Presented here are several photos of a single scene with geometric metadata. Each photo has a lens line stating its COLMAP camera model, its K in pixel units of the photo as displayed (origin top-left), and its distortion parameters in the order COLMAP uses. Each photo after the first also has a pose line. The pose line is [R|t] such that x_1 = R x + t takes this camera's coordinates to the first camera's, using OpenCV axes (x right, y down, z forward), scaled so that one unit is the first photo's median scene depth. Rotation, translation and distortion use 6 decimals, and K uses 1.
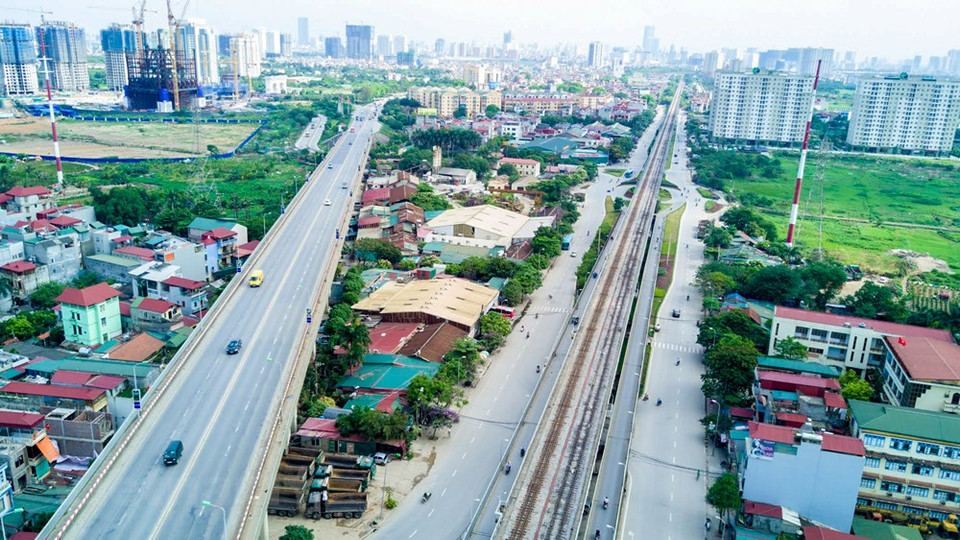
lens RADIAL K [[779.8, 0, 480.0], [0, 779.8, 270.0], [0, 0, 1]] dist [-0.001415, 0.002890]
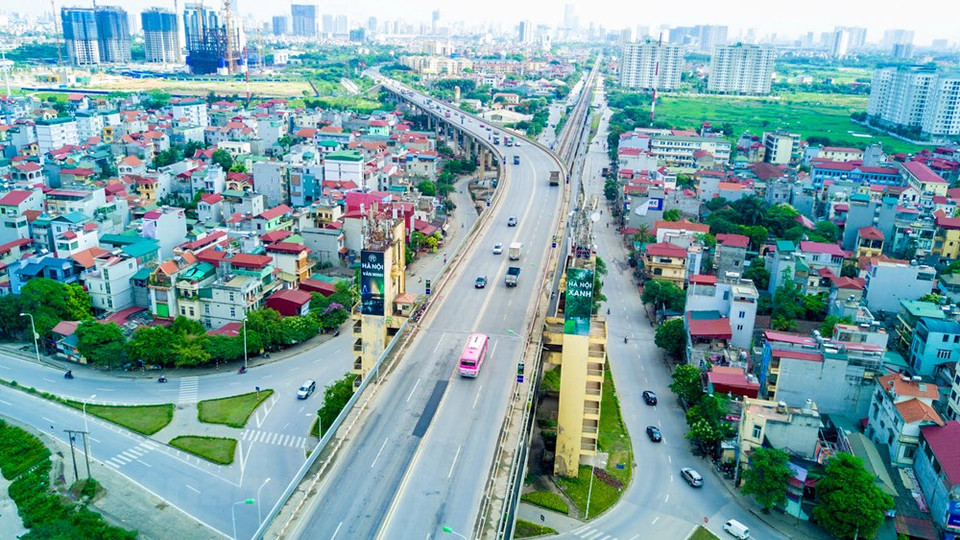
lens RADIAL K [[779.8, 0, 480.0], [0, 779.8, 270.0], [0, 0, 1]] dist [-0.001415, 0.002890]
pose [[0.995214, -0.031502, 0.092504, -0.078155], [0.029031, 0.999188, 0.027937, 0.085273], [-0.093309, -0.025117, 0.995320, -0.306691]]
